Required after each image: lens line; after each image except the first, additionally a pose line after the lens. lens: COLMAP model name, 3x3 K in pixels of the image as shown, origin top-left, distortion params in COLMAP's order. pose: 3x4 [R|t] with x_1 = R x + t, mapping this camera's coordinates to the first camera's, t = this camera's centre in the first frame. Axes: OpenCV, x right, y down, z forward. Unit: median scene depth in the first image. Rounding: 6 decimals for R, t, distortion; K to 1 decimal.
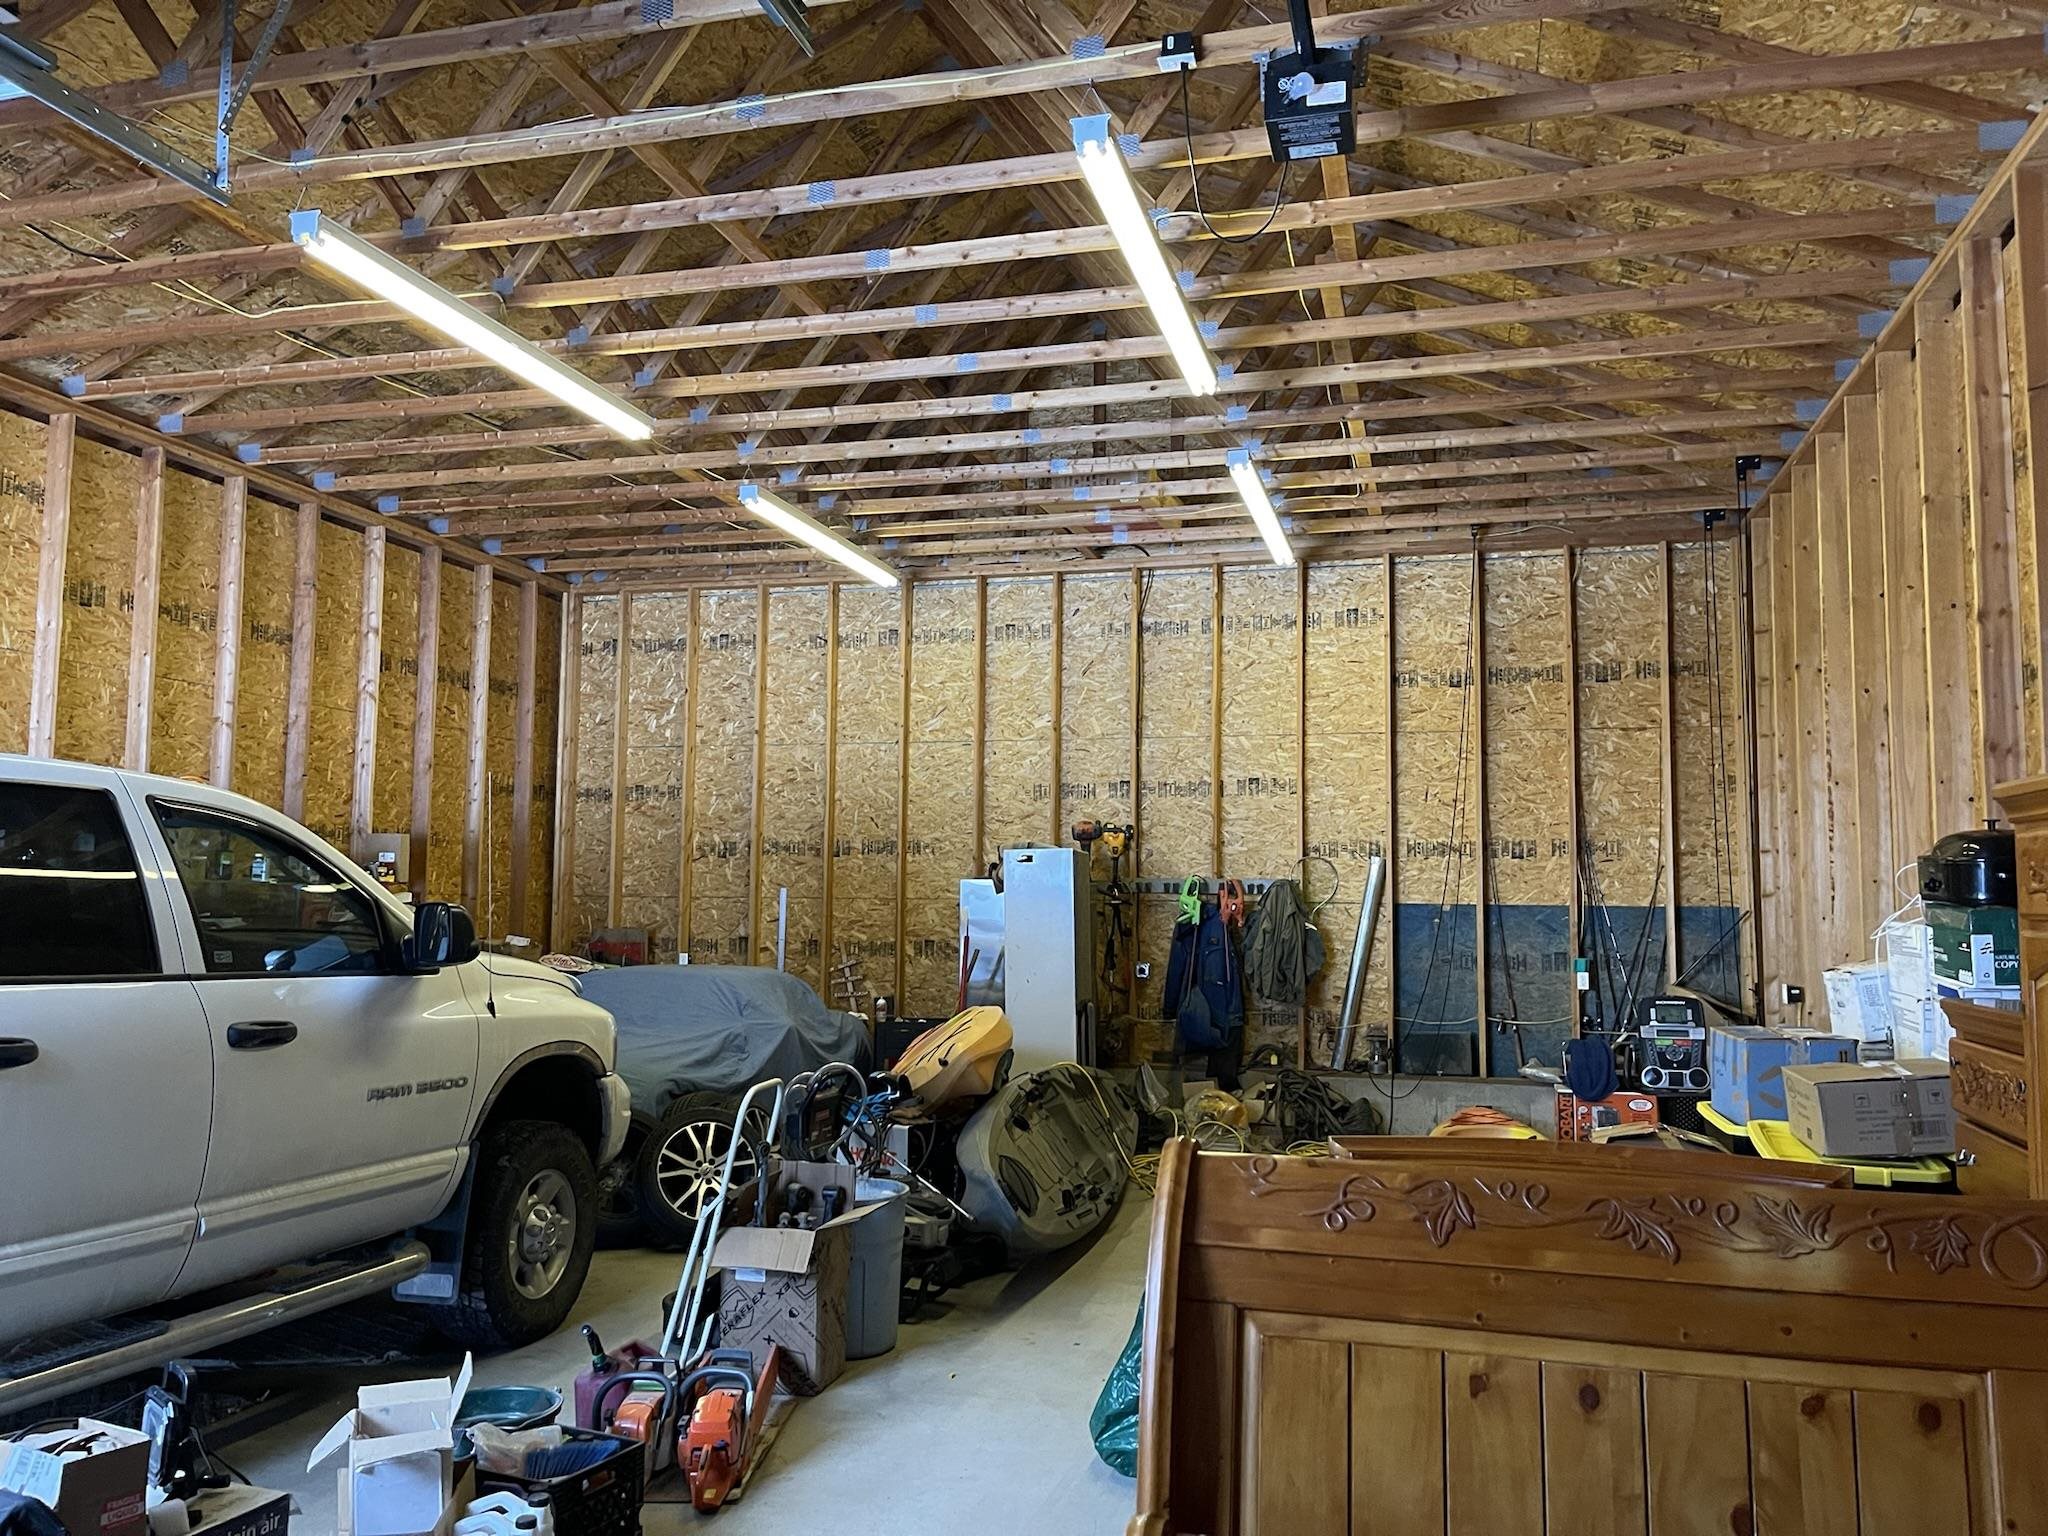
lens RADIAL K [[1552.8, 0, 1028.7], [0, 1552.8, 780.4], [0, 0, 1]] dist [0.027003, -0.026392]
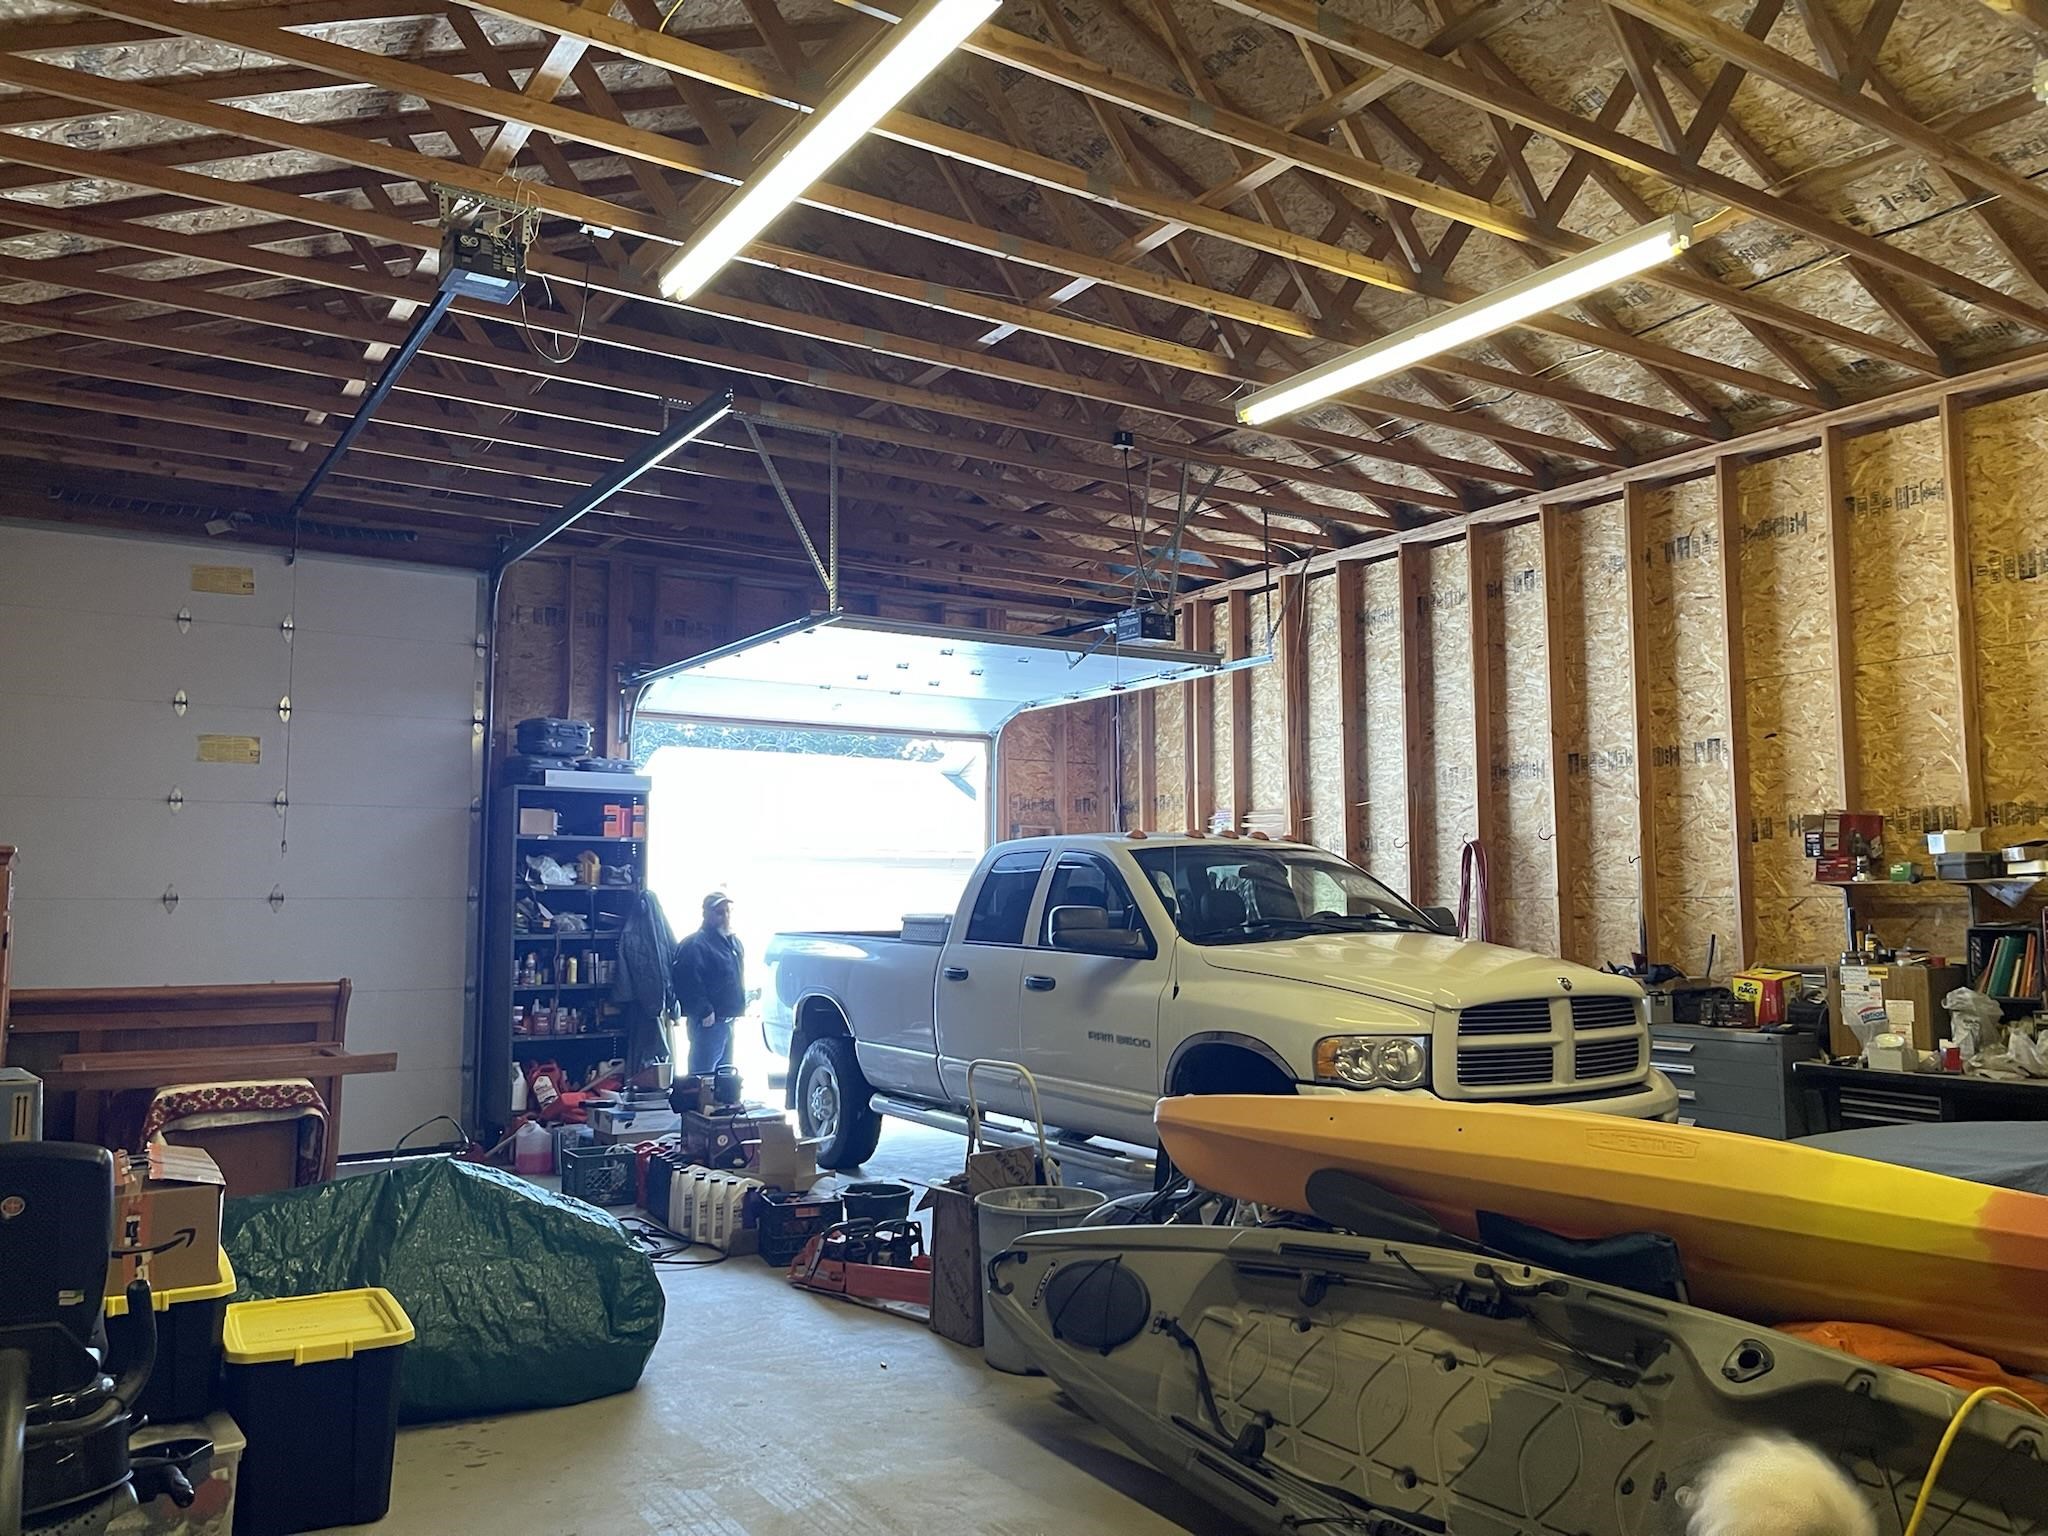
lens RADIAL K [[1552.8, 0, 1024.7], [0, 1552.8, 750.8], [0, 0, 1]] dist [0.027003, -0.026392]
pose [[-0.665822, -0.077744, -0.742049, 0.726092], [0.056394, 0.986468, -0.153952, 0.154644], [0.743977, -0.144352, -0.652427, 1.909278]]
